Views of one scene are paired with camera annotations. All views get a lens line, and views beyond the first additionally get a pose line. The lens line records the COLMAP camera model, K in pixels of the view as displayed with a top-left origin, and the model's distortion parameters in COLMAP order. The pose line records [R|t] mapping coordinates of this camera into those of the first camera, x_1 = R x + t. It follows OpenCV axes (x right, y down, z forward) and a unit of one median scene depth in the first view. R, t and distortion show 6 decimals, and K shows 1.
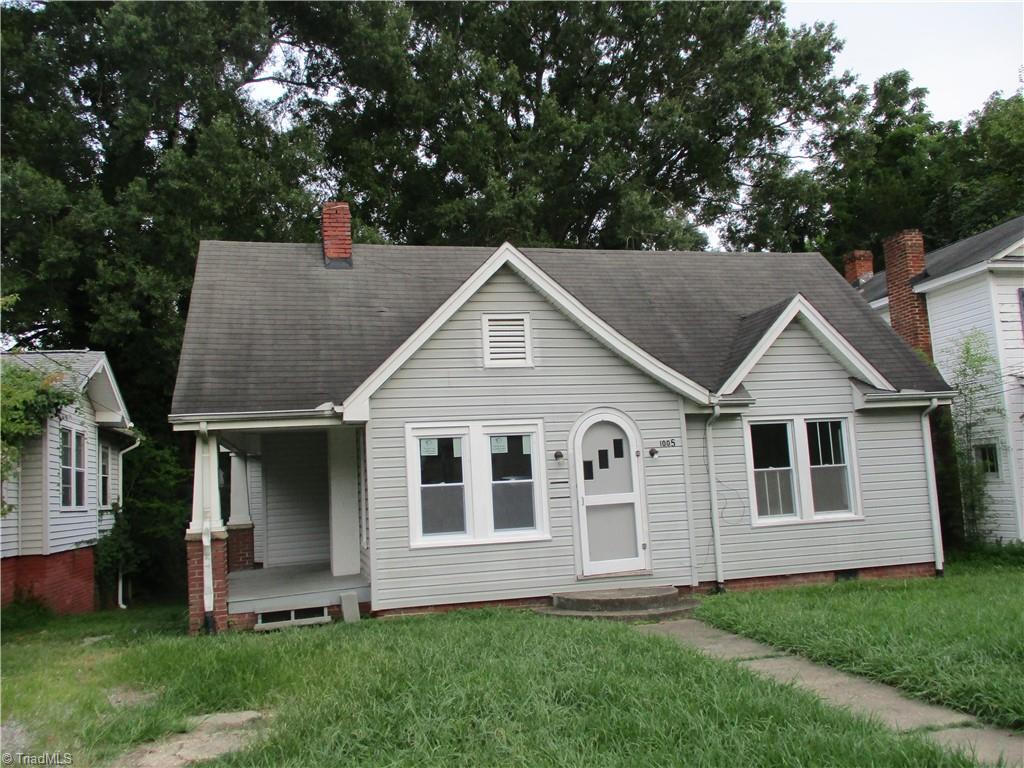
lens RADIAL K [[854.8, 0, 510.9], [0, 854.8, 403.5], [0, 0, 1]] dist [-0.031809, 0.027724]
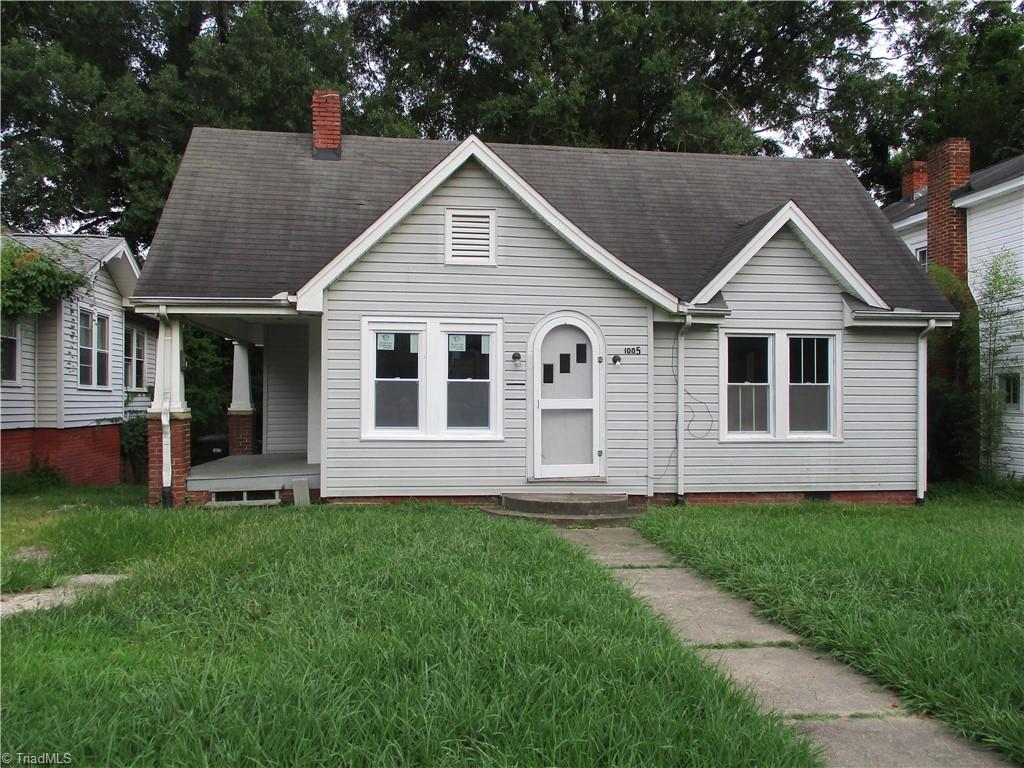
lens RADIAL K [[854.8, 0, 508.2], [0, 854.8, 400.8], [0, 0, 1]] dist [-0.031809, 0.027724]
pose [[0.993443, 0.057695, -0.098700, 0.131324], [-0.047145, 0.993240, 0.106072, 0.006030], [0.104153, -0.100723, 0.989448, 0.012612]]
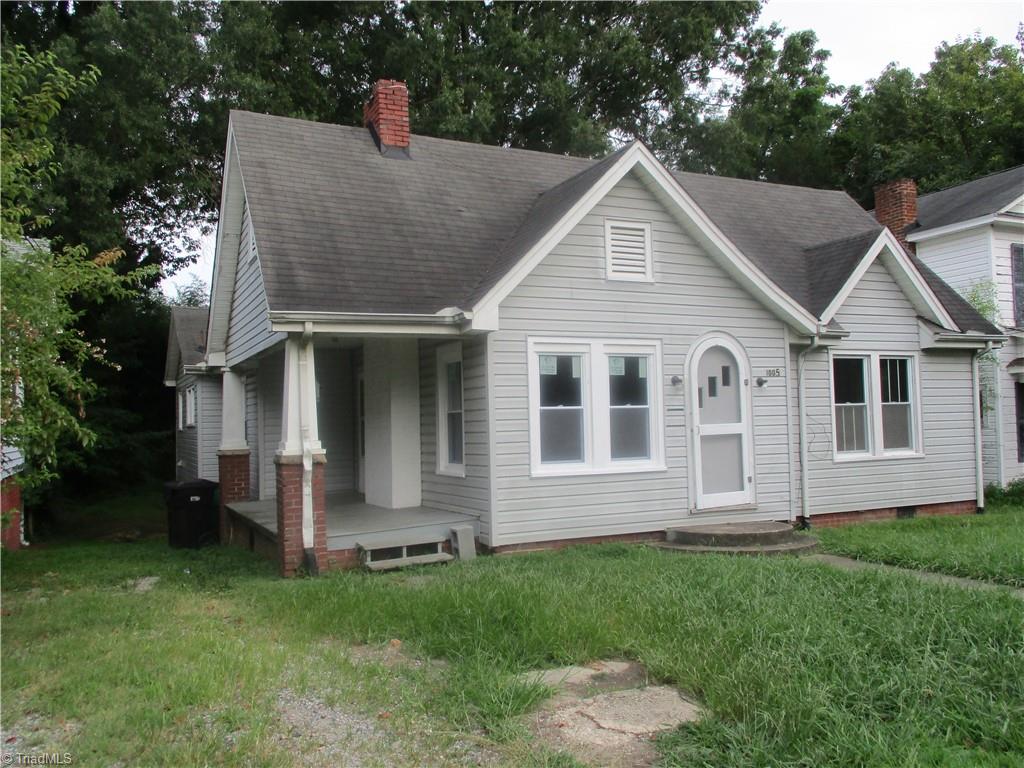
lens RADIAL K [[854.8, 0, 514.7], [0, 854.8, 403.3], [0, 0, 1]] dist [-0.031809, 0.027724]
pose [[0.976963, 0.033611, 0.210745, -0.275941], [-0.047845, 0.996878, 0.062809, 0.031781], [-0.207976, -0.071445, 0.975521, 0.118343]]
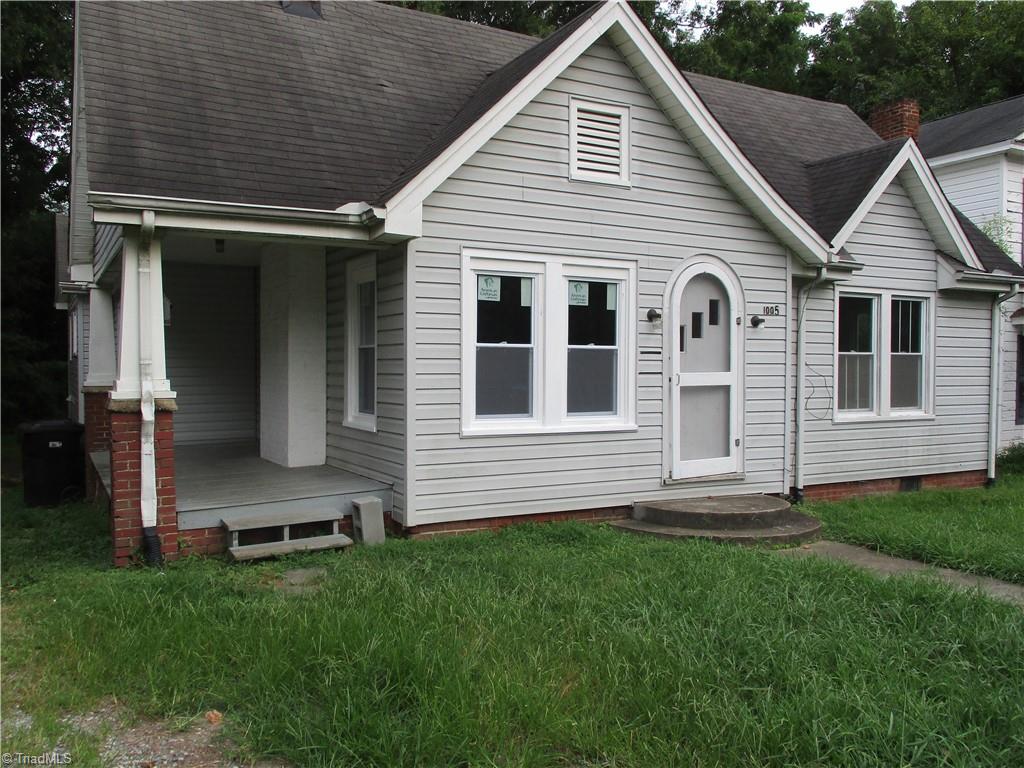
lens RADIAL K [[854.8, 0, 515.3], [0, 854.8, 401.4], [0, 0, 1]] dist [-0.031809, 0.027724]
pose [[0.961752, 0.046302, 0.269981, -0.221320], [-0.082751, 0.988671, 0.125226, 0.046468], [-0.261124, -0.142778, 0.954688, 0.295239]]
